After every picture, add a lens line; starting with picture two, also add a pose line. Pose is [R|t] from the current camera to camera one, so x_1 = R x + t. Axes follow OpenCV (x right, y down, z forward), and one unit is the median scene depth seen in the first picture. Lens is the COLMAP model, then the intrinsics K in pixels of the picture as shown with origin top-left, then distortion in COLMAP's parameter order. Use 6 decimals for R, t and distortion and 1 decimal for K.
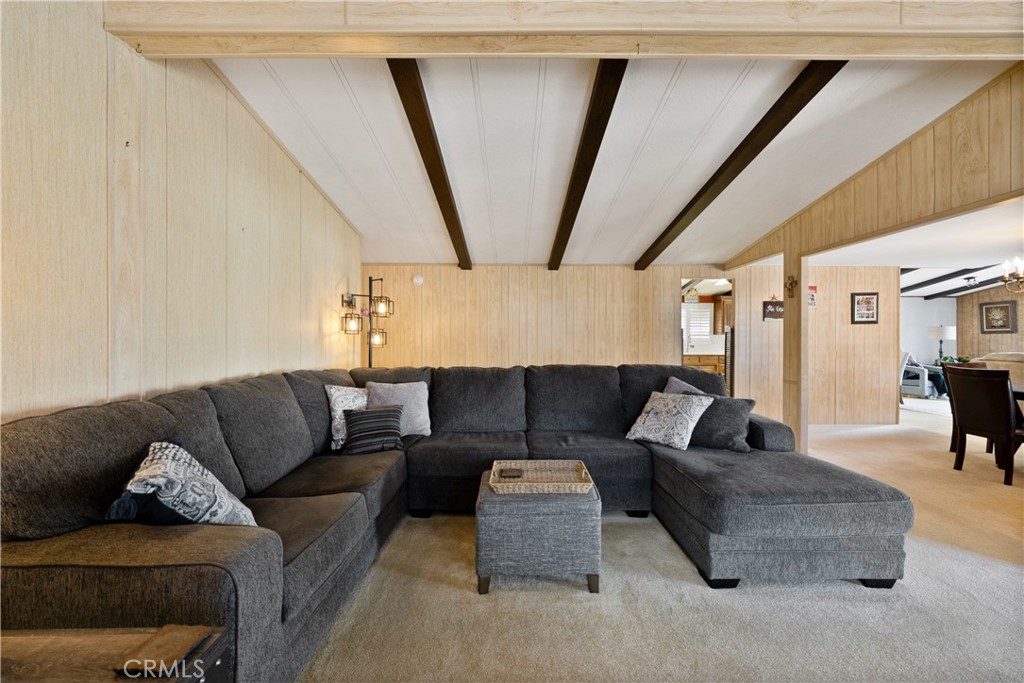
lens RADIAL K [[369.0, 0, 512.0], [0, 369.0, 341.5], [0, 0, 1]] dist [-0.001352, -0.000048]
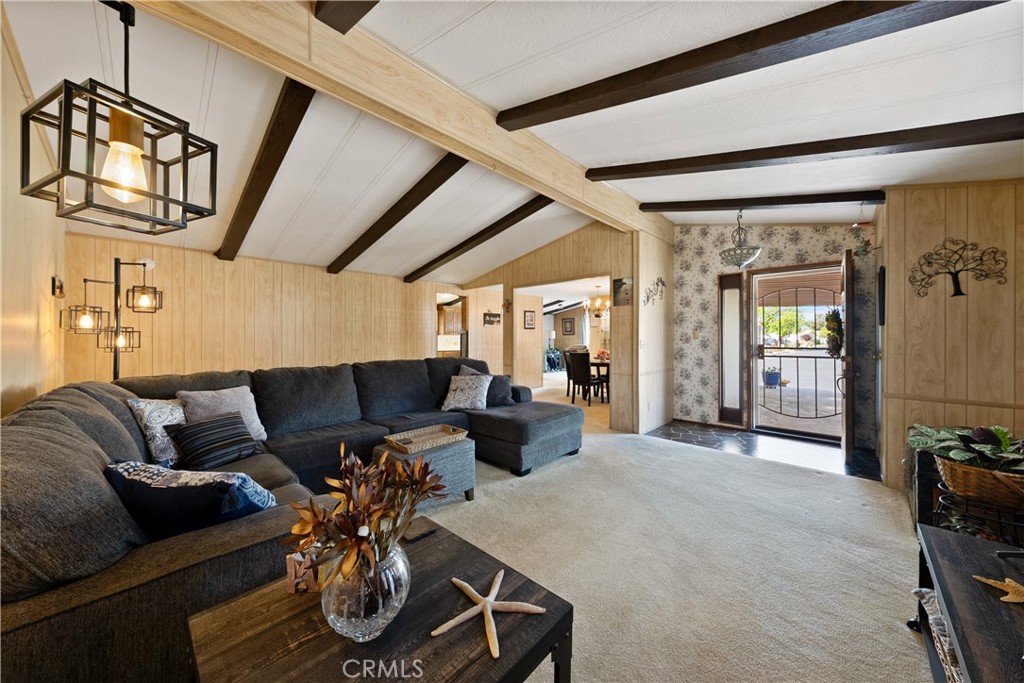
lens RADIAL K [[345.2, 0, 512.0], [0, 345.2, 341.5], [0, 0, 1]] dist [-0.000724, -0.000055]
pose [[0.702563, -0.010203, 0.711548, -0.368028], [0.009180, 0.999944, 0.005274, -0.001043], [-0.711562, 0.002826, 0.702617, -0.084478]]
